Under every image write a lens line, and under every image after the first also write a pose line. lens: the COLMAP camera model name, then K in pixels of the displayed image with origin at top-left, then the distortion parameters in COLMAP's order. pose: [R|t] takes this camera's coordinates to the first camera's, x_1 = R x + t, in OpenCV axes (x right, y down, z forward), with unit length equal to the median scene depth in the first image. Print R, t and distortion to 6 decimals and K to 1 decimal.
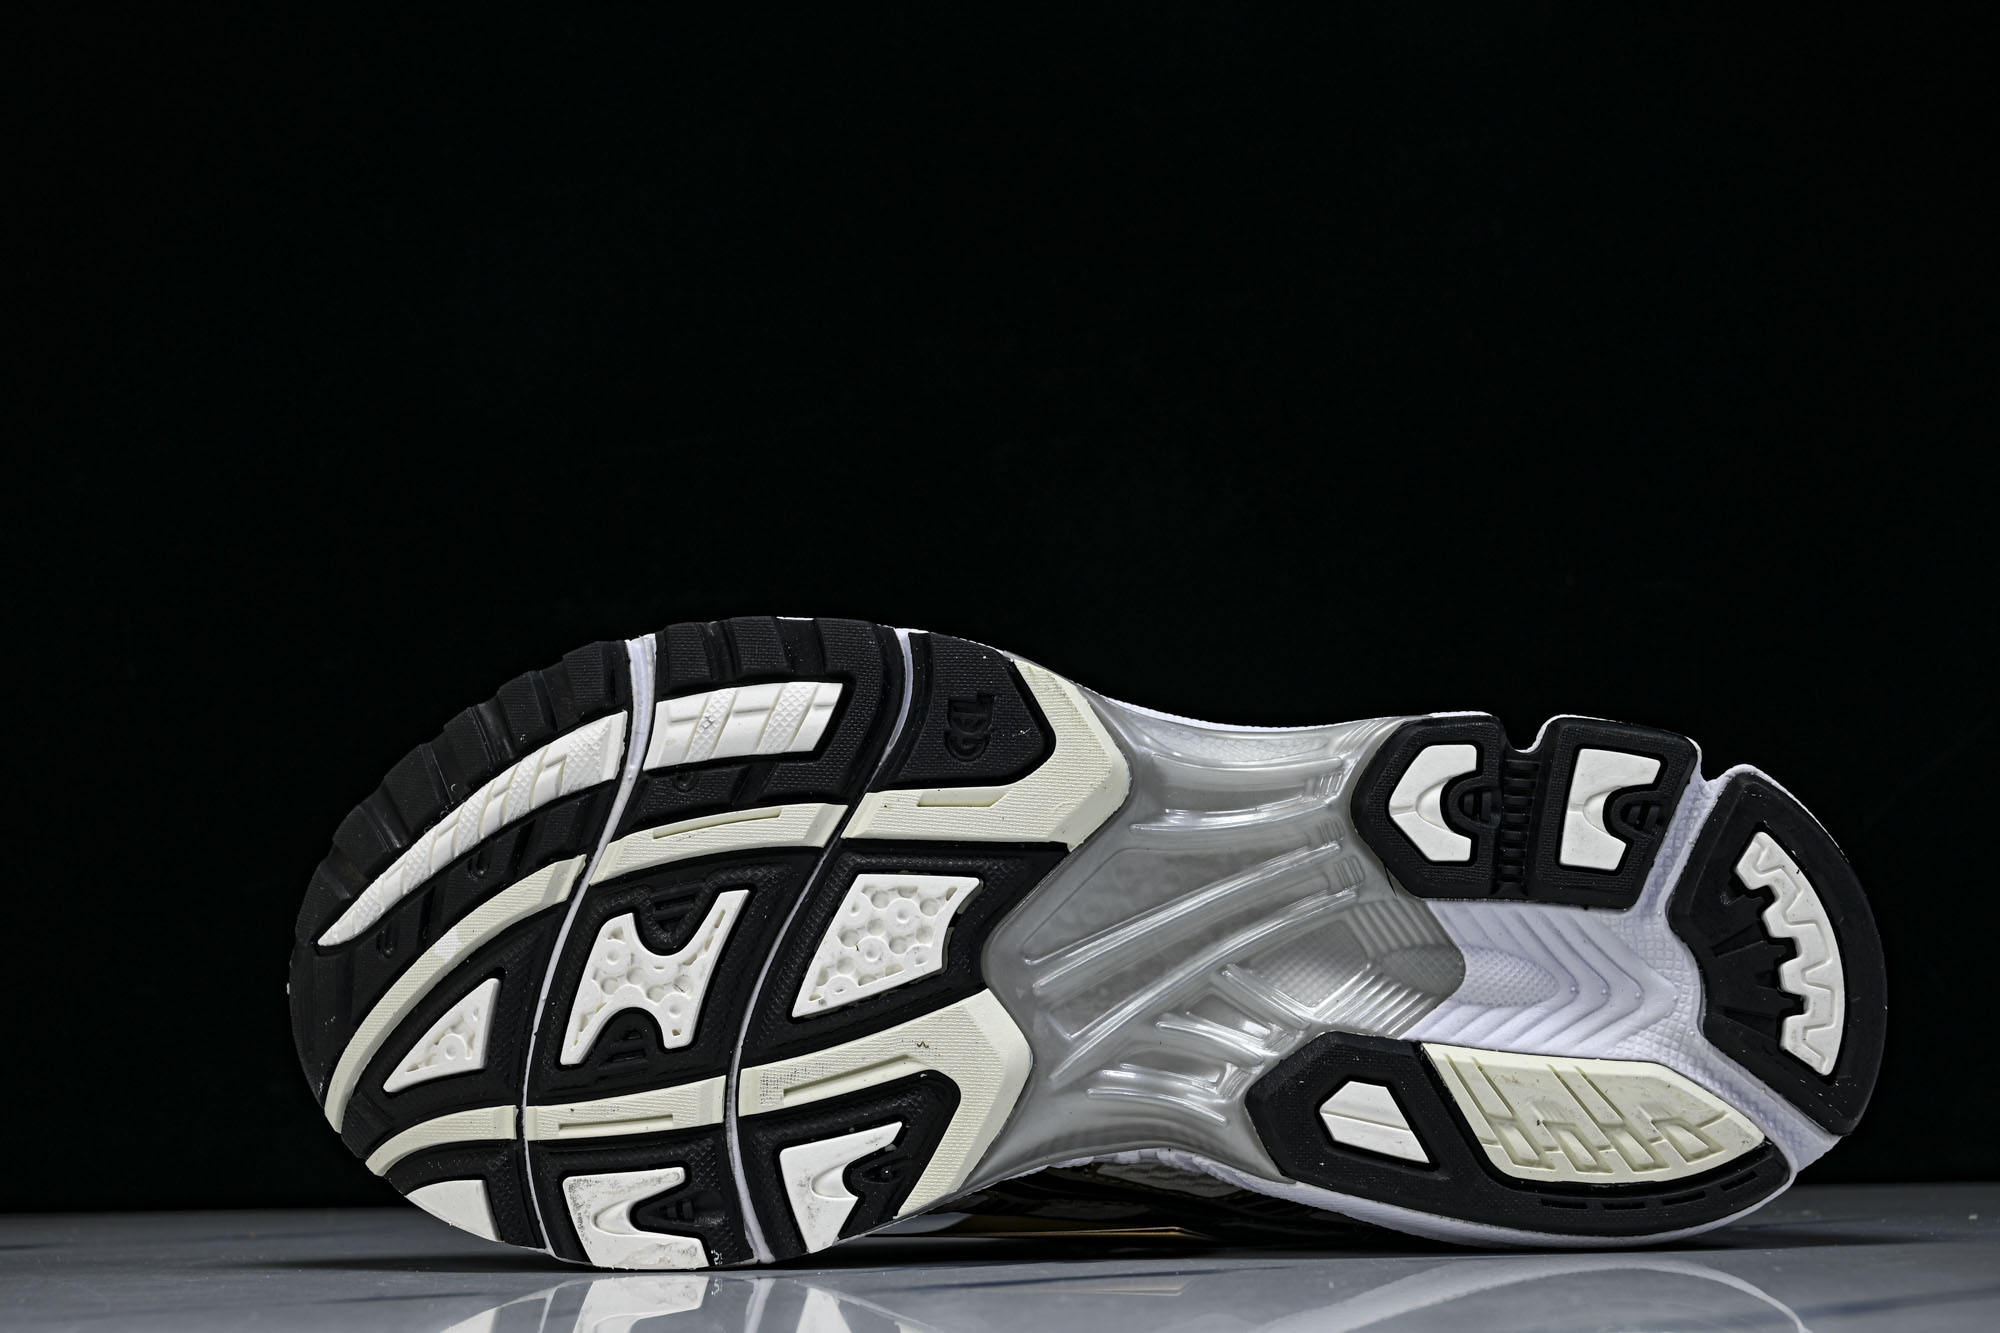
lens RADIAL K [[3386.5, 0, 1000.0], [0, 3386.5, 666.5], [0, 0, 1]] dist [-0.171062, -0.005544]
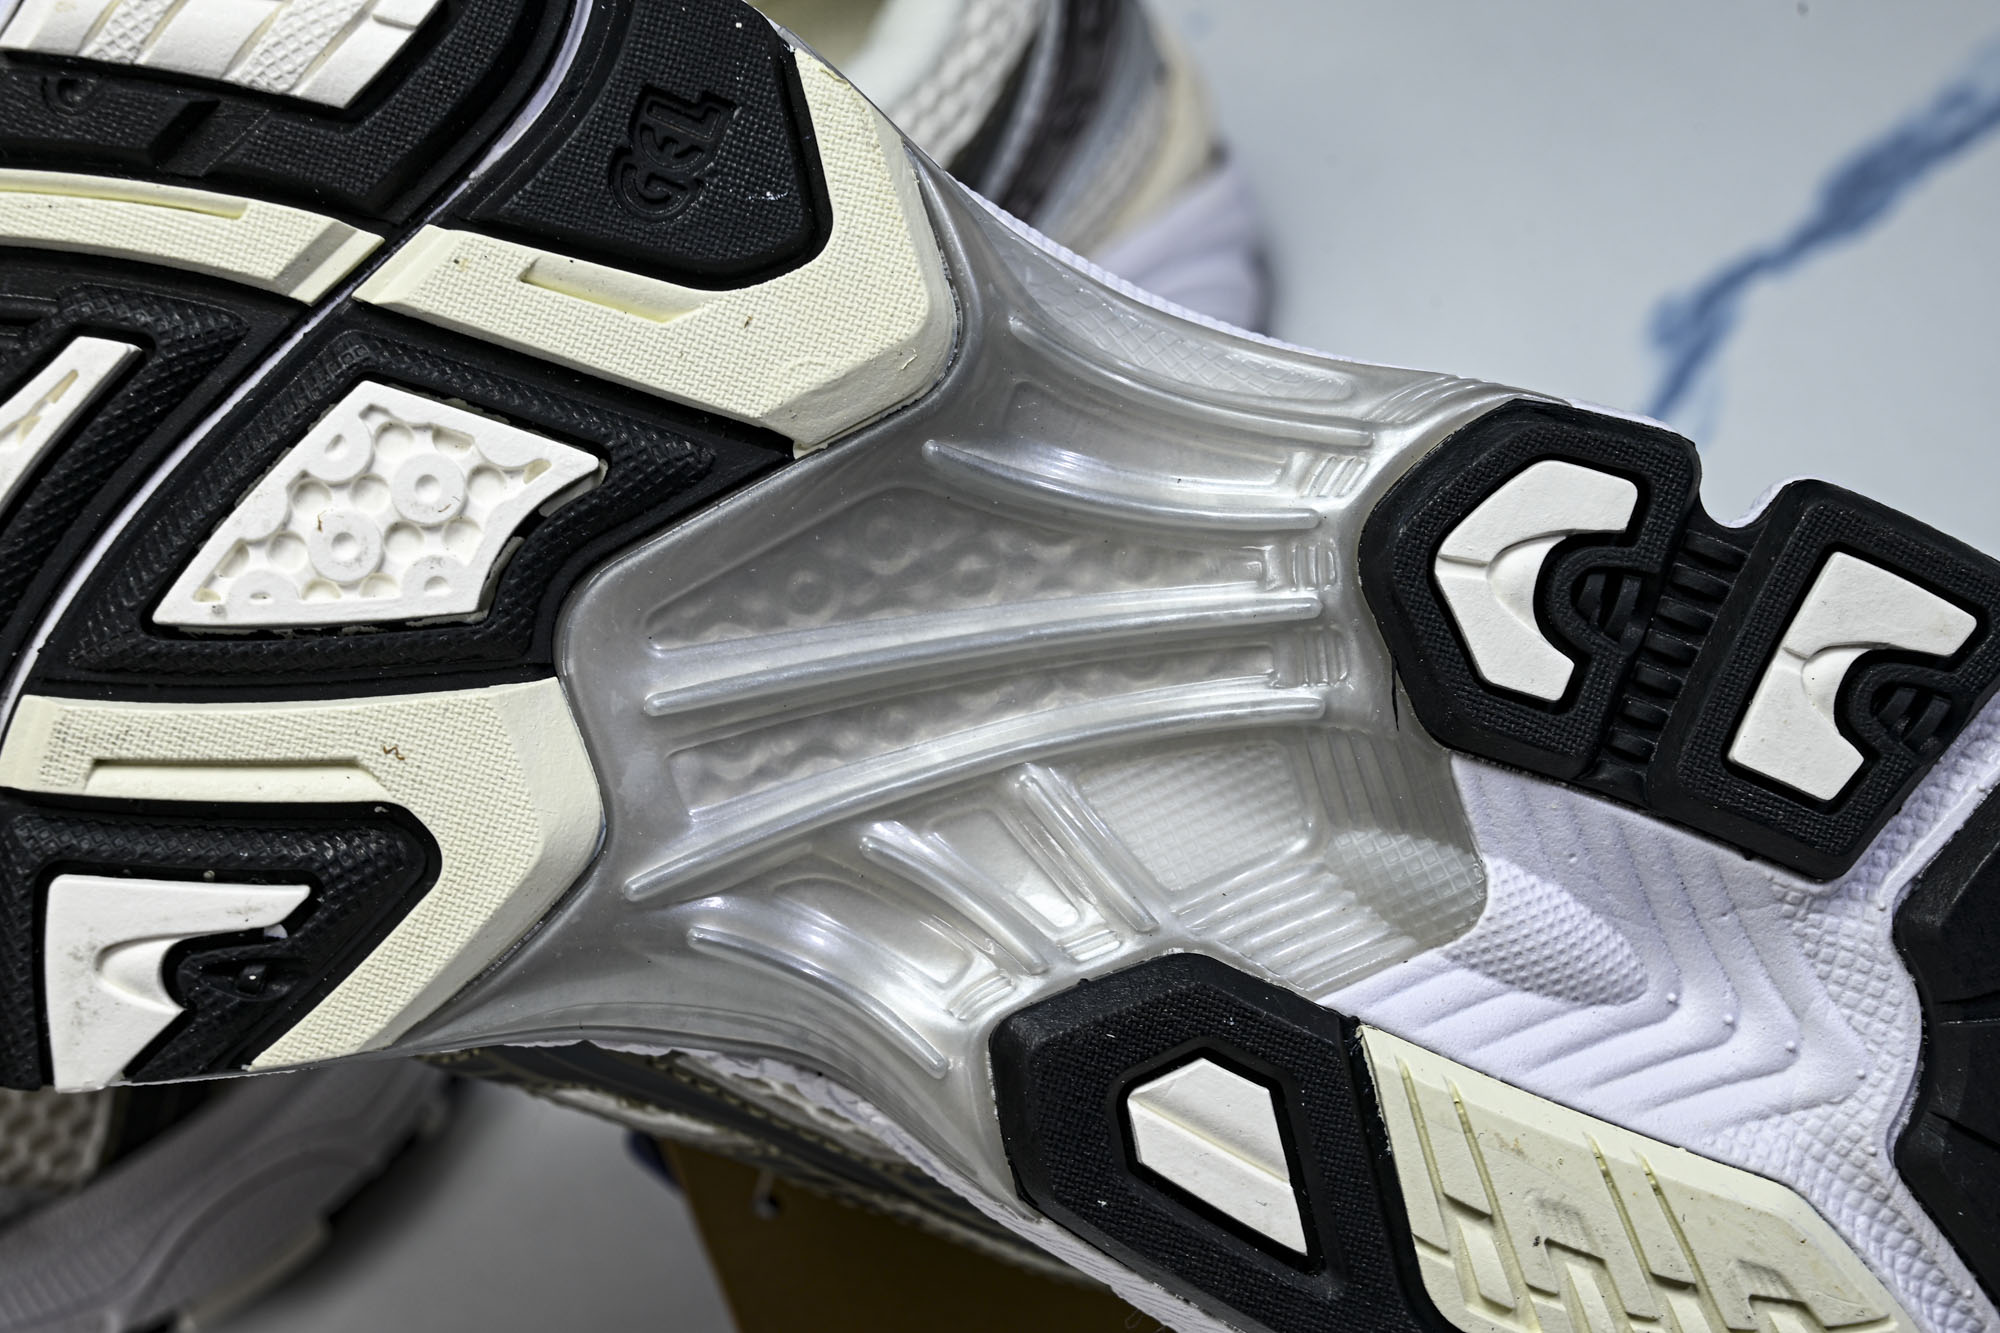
lens RADIAL K [[4062.2, 0, 1000.8], [0, 4062.2, 821.9], [0, 0, 1]] dist [-0.029825, 0.101398]
pose [[0.958209, 0.280083, 0.058210, 0.030034], [-0.285739, 0.946831, 0.147867, 0.009013], [-0.013700, -0.158321, 0.987293, 0.408278]]
